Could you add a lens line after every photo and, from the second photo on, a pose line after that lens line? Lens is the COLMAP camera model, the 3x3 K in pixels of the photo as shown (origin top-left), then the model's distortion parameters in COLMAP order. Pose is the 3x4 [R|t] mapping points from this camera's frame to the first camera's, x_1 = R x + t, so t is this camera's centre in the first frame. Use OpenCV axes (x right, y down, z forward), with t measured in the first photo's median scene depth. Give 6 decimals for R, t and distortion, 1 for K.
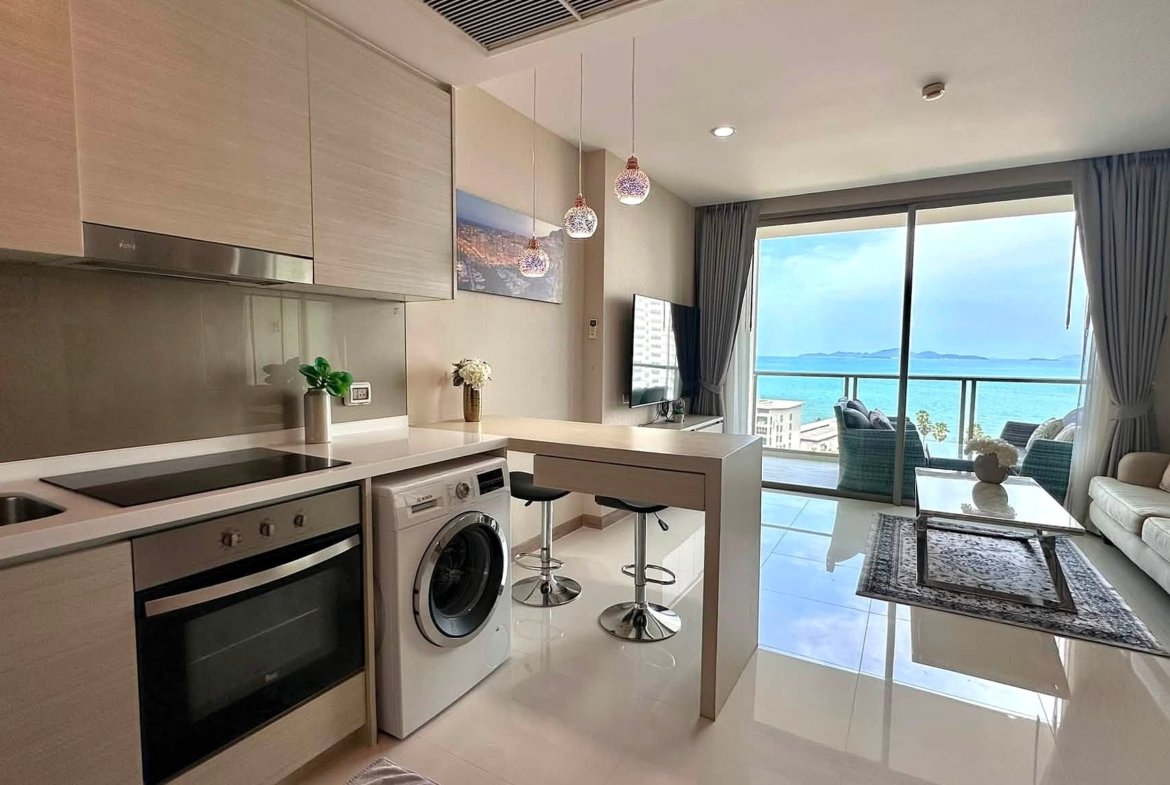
lens RADIAL K [[556.7, 0, 582.5], [0, 556.7, 398.2], [0, 0, 1]] dist [-0.007864, 0.001382]
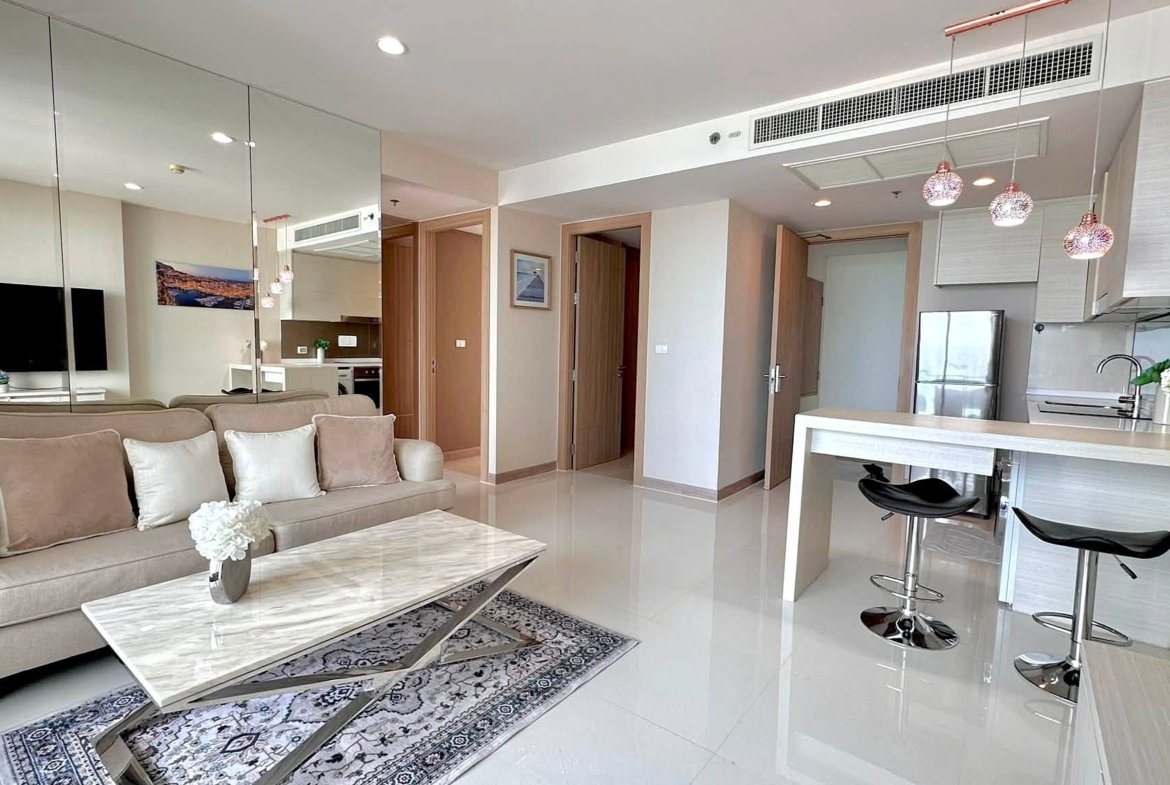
lens RADIAL K [[556.7, 0, 585.6], [0, 556.7, 393.6], [0, 0, 1]] dist [-0.007864, 0.001382]
pose [[-0.992078, -0.040620, 0.118874, 0.421735], [-0.020125, 0.985449, 0.168774, -0.105910], [-0.124000, 0.165044, -0.978460, 1.478983]]
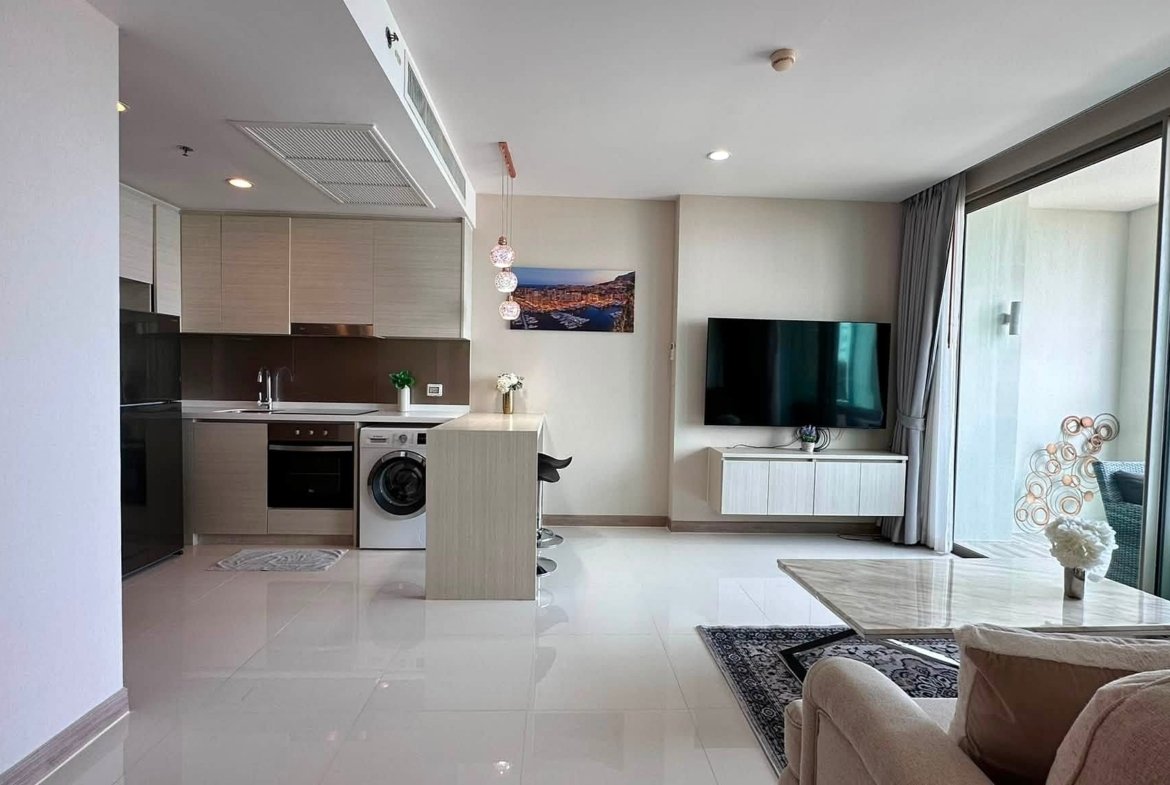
lens RADIAL K [[556.7, 0, 582.1], [0, 556.7, 396.0], [0, 0, 1]] dist [-0.007864, 0.001382]
pose [[0.548938, 0.032669, -0.835225, 0.988997], [-0.084338, 0.996301, -0.016461, -0.000037], [0.831598, 0.079477, 0.549662, 0.261417]]
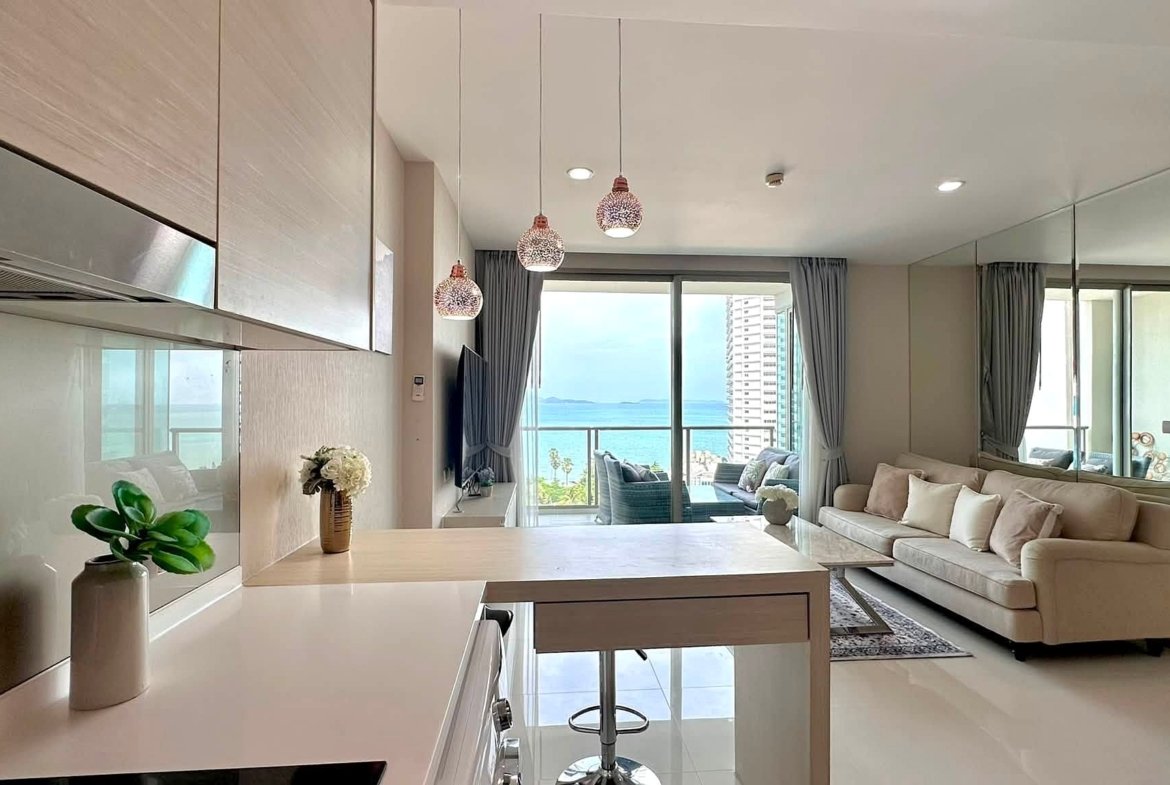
lens RADIAL K [[556.7, 0, 572.8], [0, 556.7, 394.5], [0, 0, 1]] dist [-0.007864, 0.001382]
pose [[0.816958, -0.003699, 0.576685, -0.279336], [0.054305, 0.996029, -0.070543, -0.058427], [-0.574134, 0.088948, 0.813915, 0.302685]]
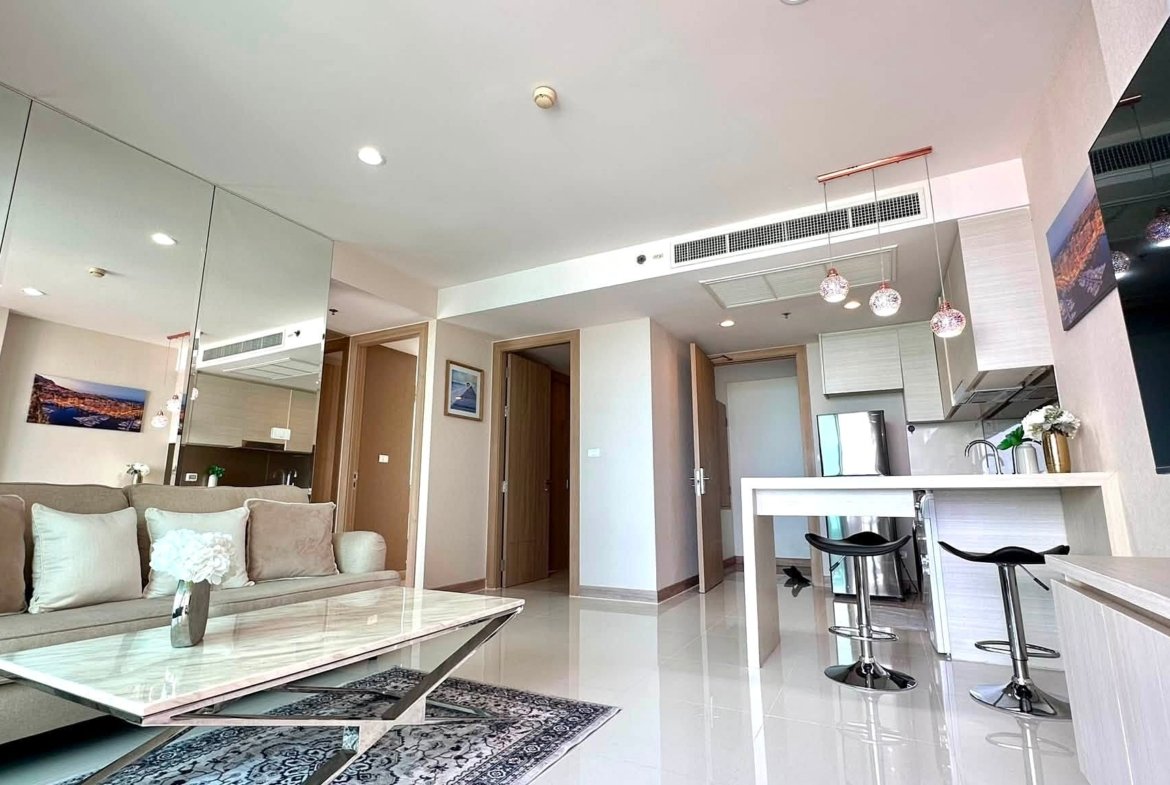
lens RADIAL K [[556.7, 0, 585.7], [0, 556.7, 394.2], [0, 0, 1]] dist [-0.007864, 0.001382]
pose [[-0.998344, -0.016664, -0.055066, 0.505658], [-0.010868, 0.994526, -0.103920, 0.012129], [0.056496, -0.103149, -0.993060, 1.525297]]
